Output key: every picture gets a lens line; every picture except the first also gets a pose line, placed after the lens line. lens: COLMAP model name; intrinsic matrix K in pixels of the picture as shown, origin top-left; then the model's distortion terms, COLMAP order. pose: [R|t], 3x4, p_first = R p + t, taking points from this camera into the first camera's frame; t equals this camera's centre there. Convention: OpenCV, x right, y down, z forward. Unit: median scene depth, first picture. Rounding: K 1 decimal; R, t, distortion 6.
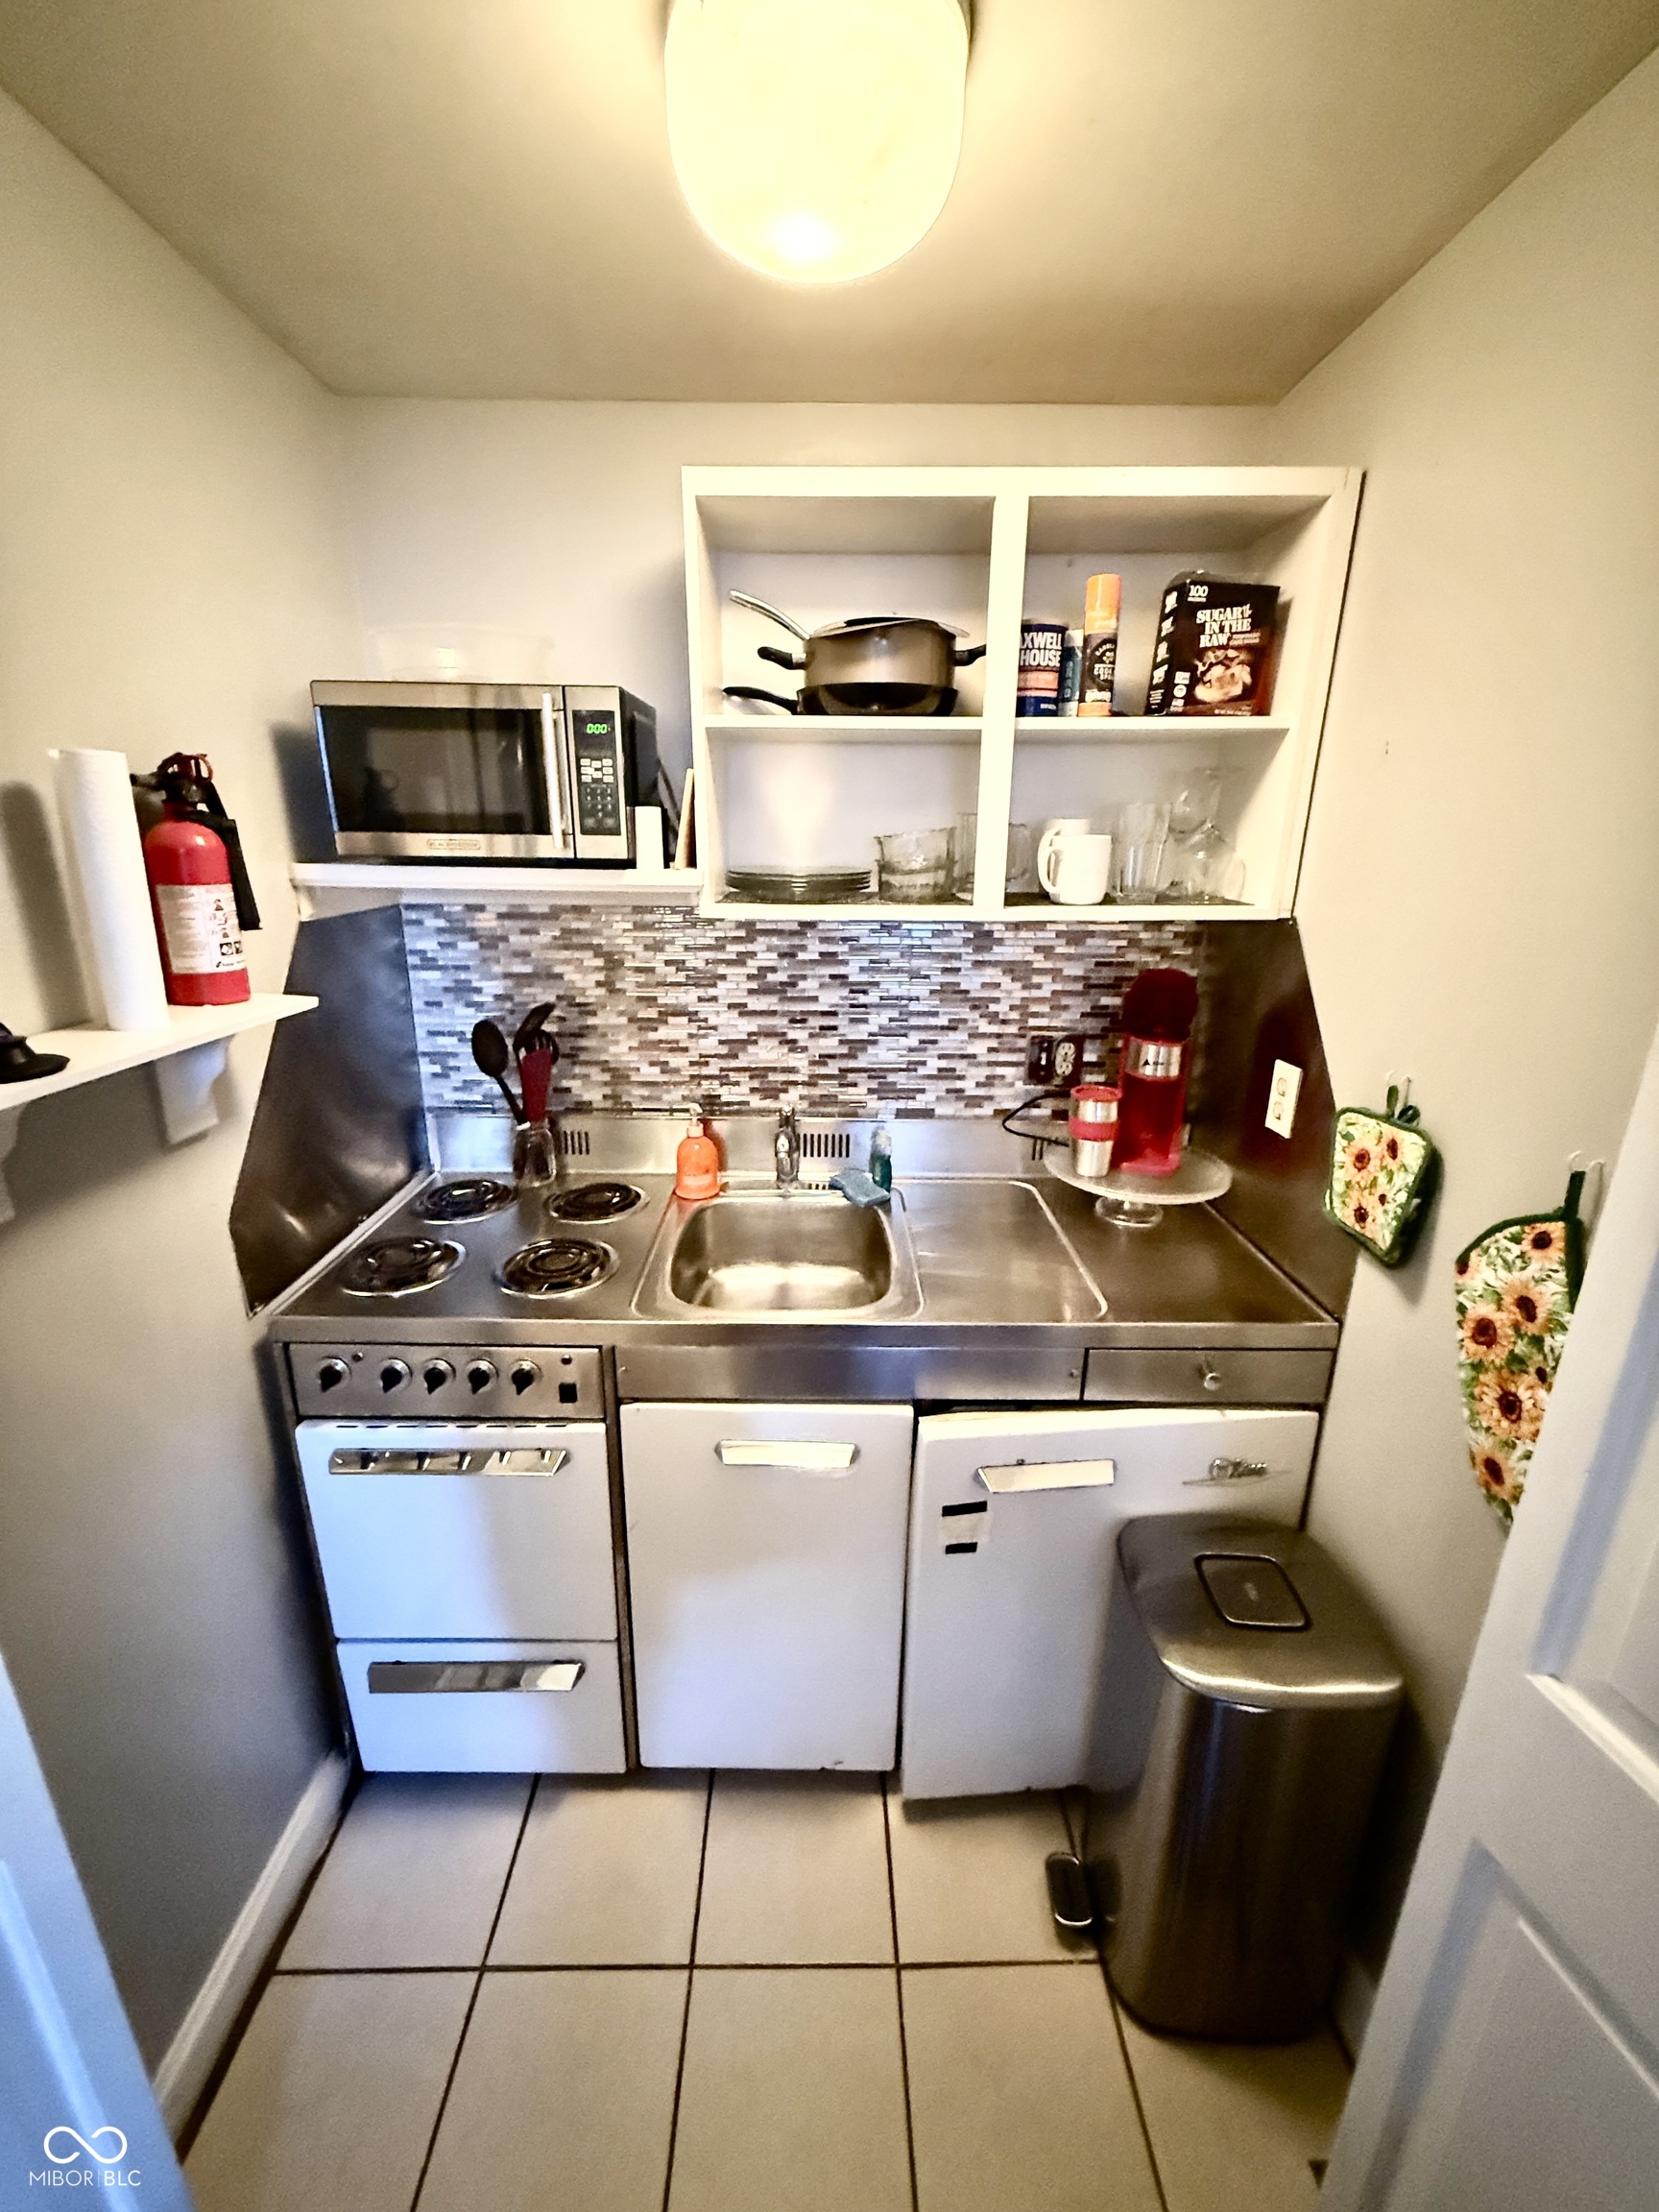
lens RADIAL K [[884.0, 0, 823.3], [0, 884.0, 1096.9], [0, 0, 1]] dist [-0.000288, 0.001924]
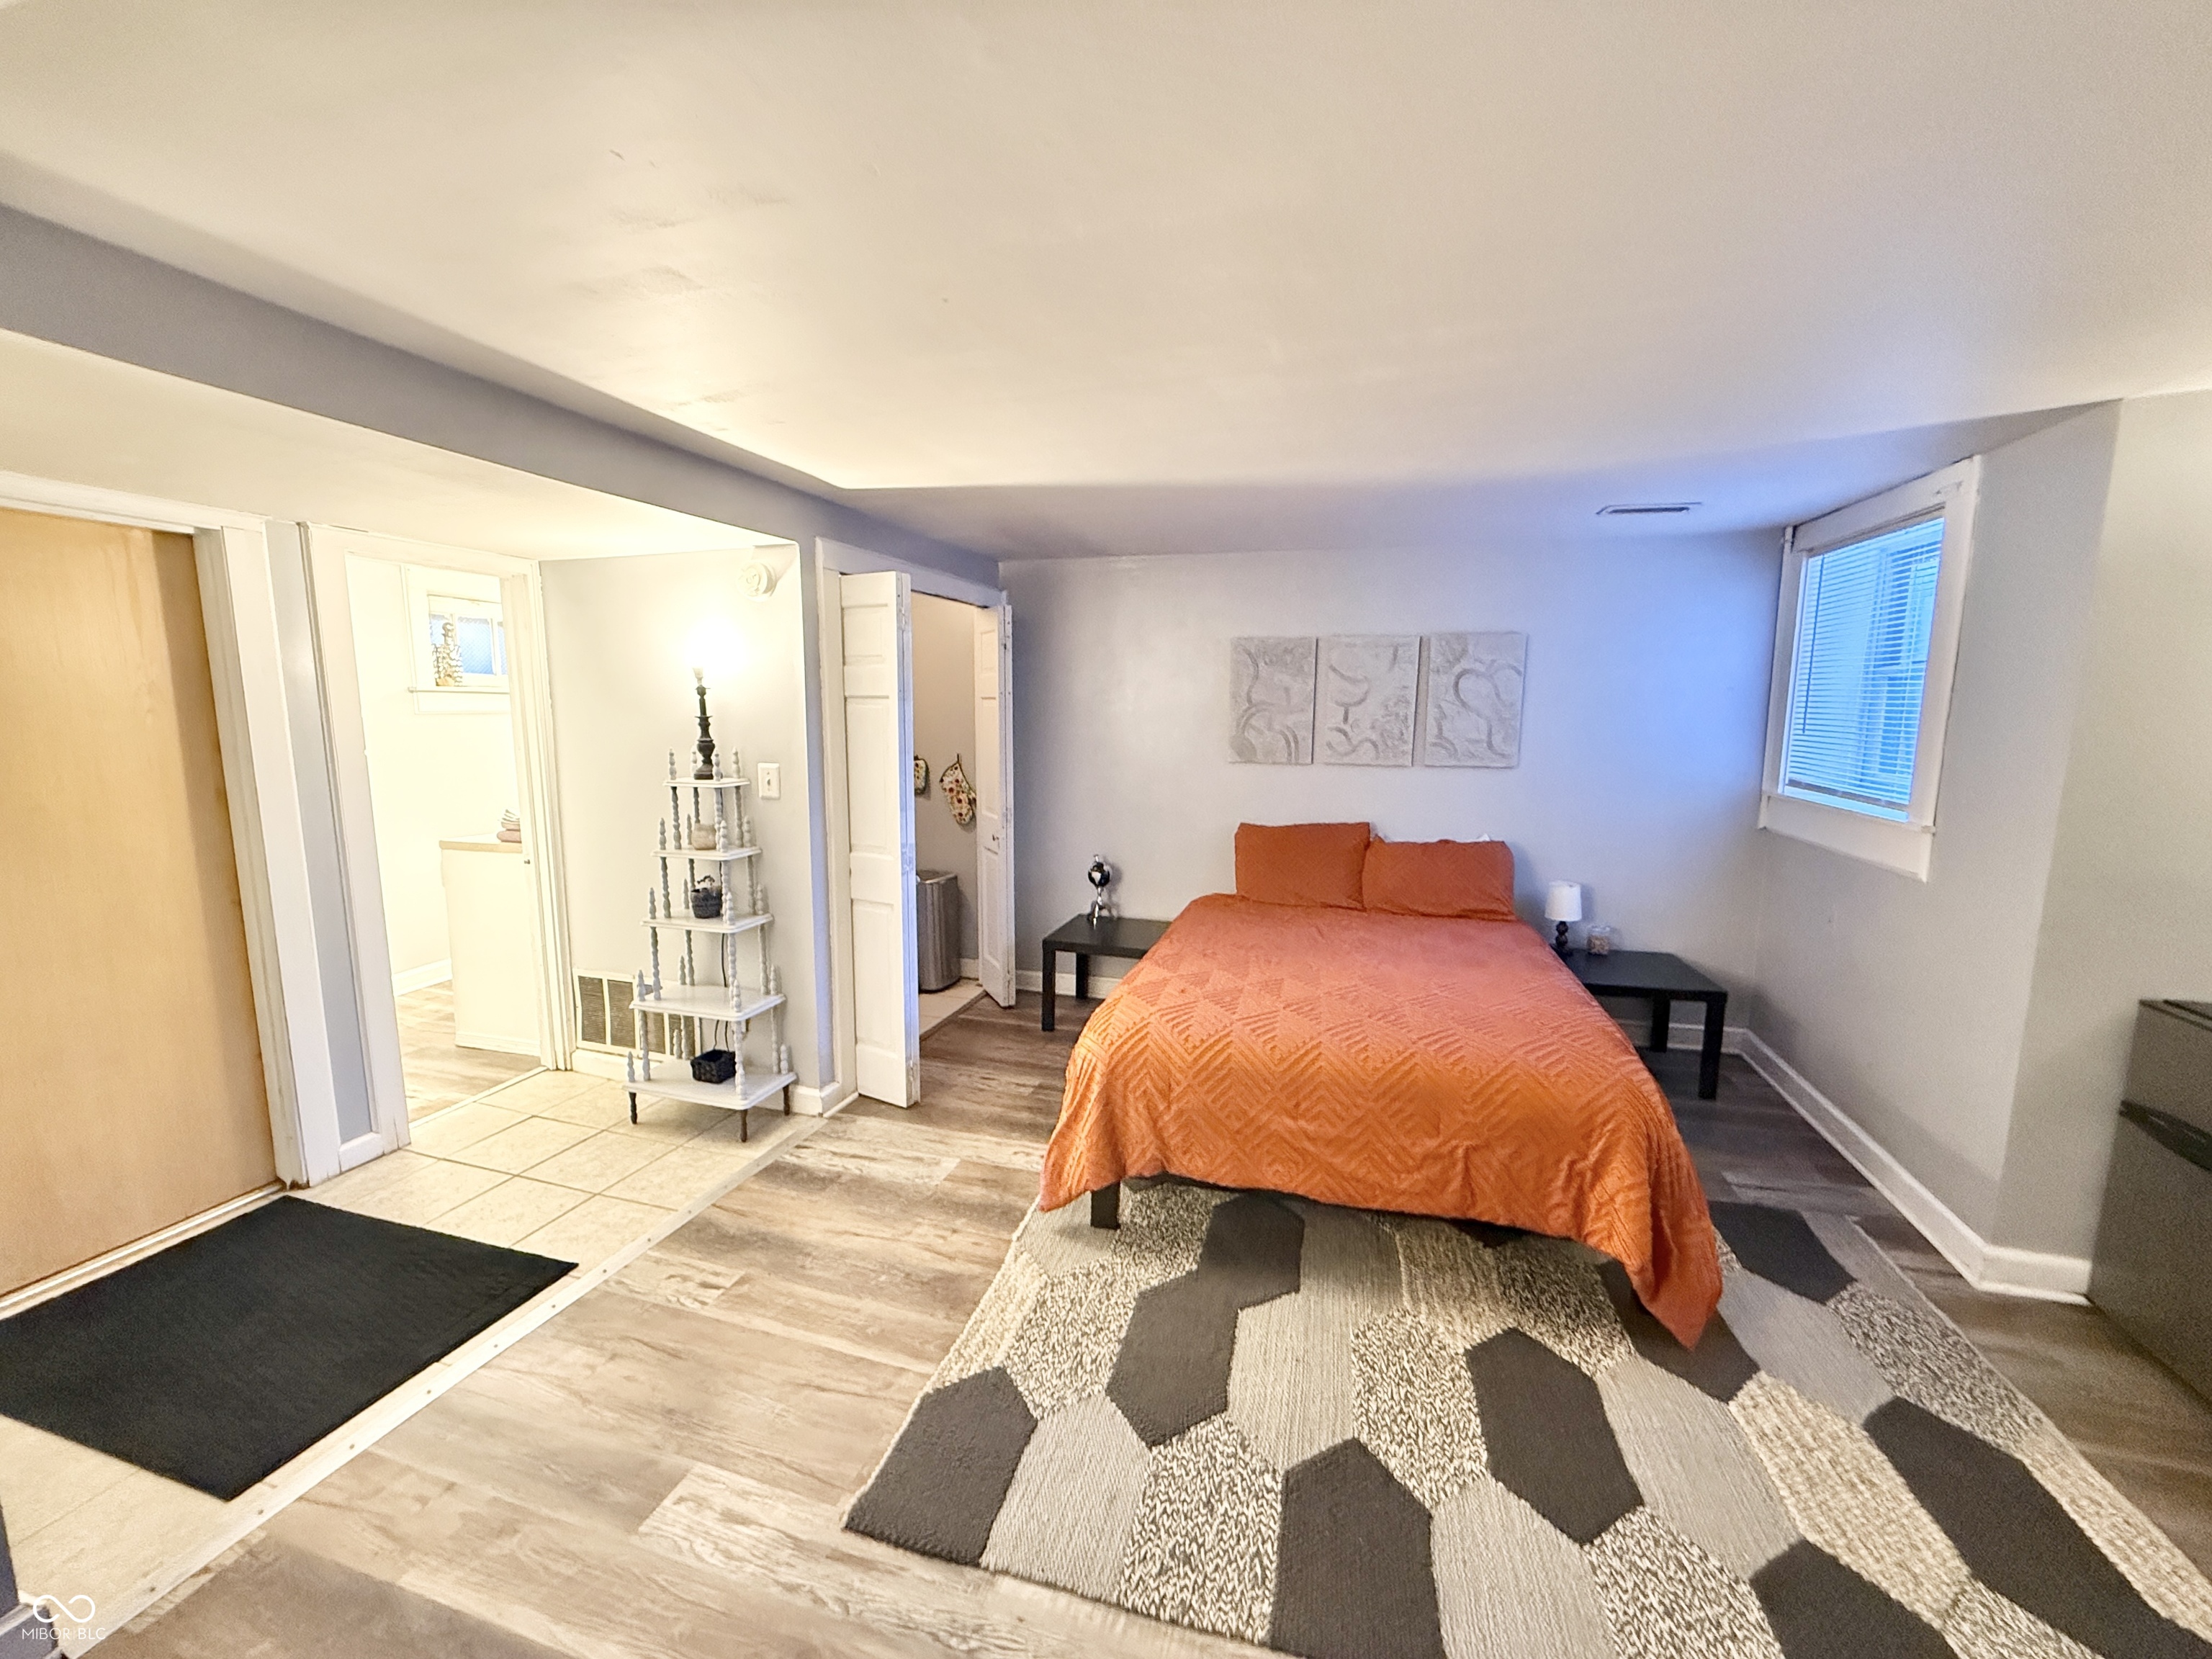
lens RADIAL K [[884.0, 0, 1107.6], [0, 884.0, 827.3], [0, 0, 1]] dist [-0.000288, 0.001924]
pose [[0.312729, -0.136734, 0.939949, -2.584309], [0.268953, 0.961832, 0.050435, 0.304063], [-0.910969, 0.237030, 0.337568, -1.015610]]
